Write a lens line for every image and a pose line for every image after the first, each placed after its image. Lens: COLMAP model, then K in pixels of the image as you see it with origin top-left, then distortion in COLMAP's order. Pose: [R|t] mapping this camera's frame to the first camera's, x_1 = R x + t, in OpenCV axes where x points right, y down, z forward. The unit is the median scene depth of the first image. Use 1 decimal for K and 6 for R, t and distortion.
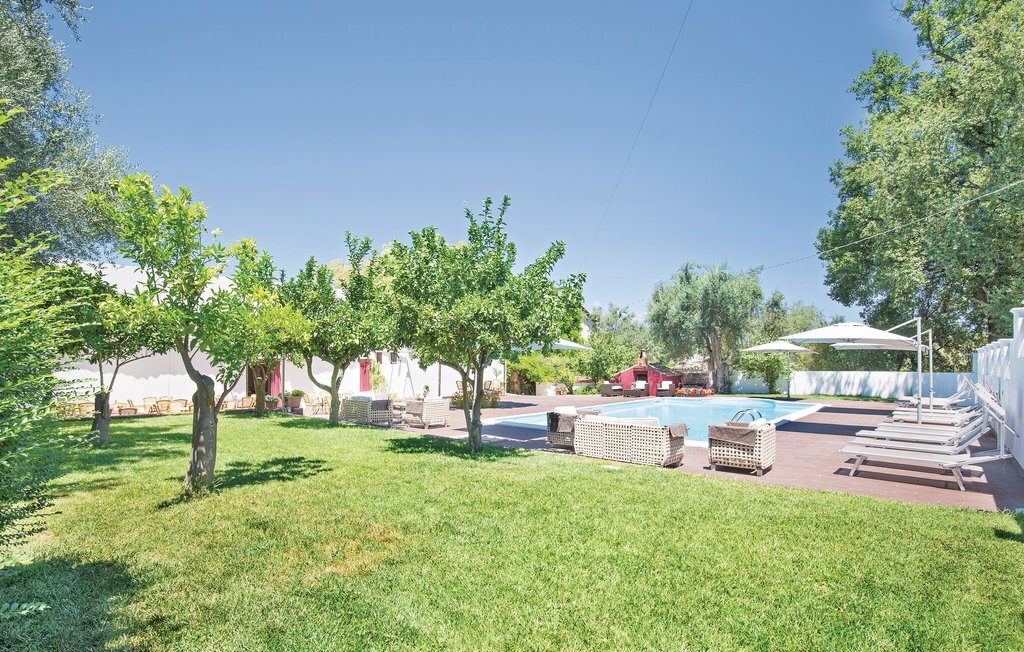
lens RADIAL K [[624.7, 0, 513.9], [0, 624.7, 363.6], [0, 0, 1]] dist [-0.004149, -0.001074]
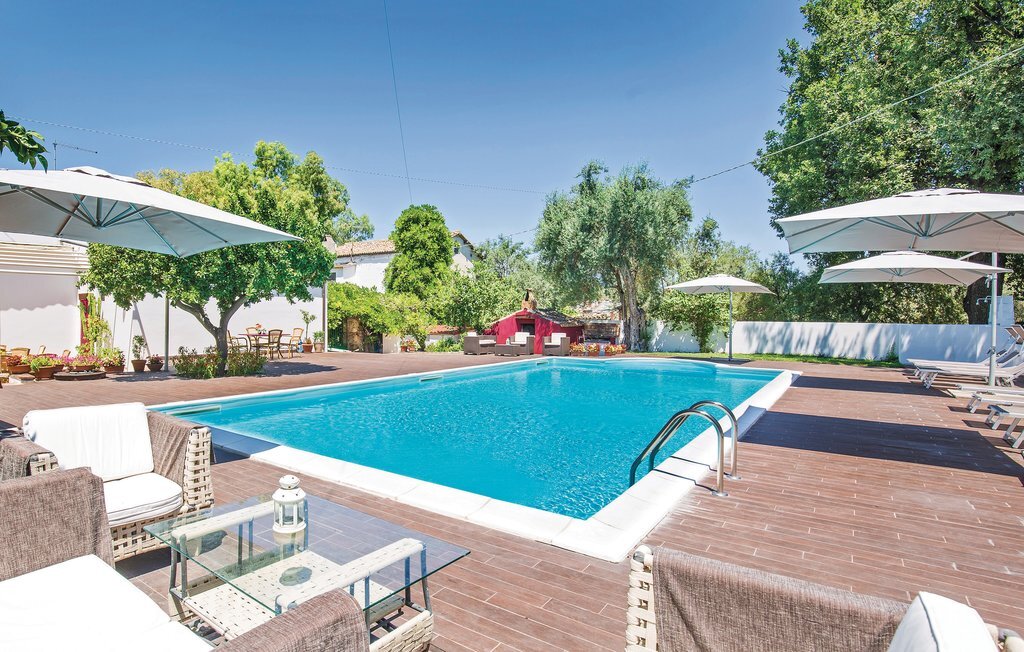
lens RADIAL K [[567.1, 0, 512.0], [0, 567.1, 326.0], [0, 0, 1]] dist [0.001529, 0.000252]
pose [[0.994560, 0.011789, 0.103499, 0.124488], [-0.012910, 0.999865, 0.010159, 0.013962], [-0.103366, -0.011440, 0.994578, 0.369203]]
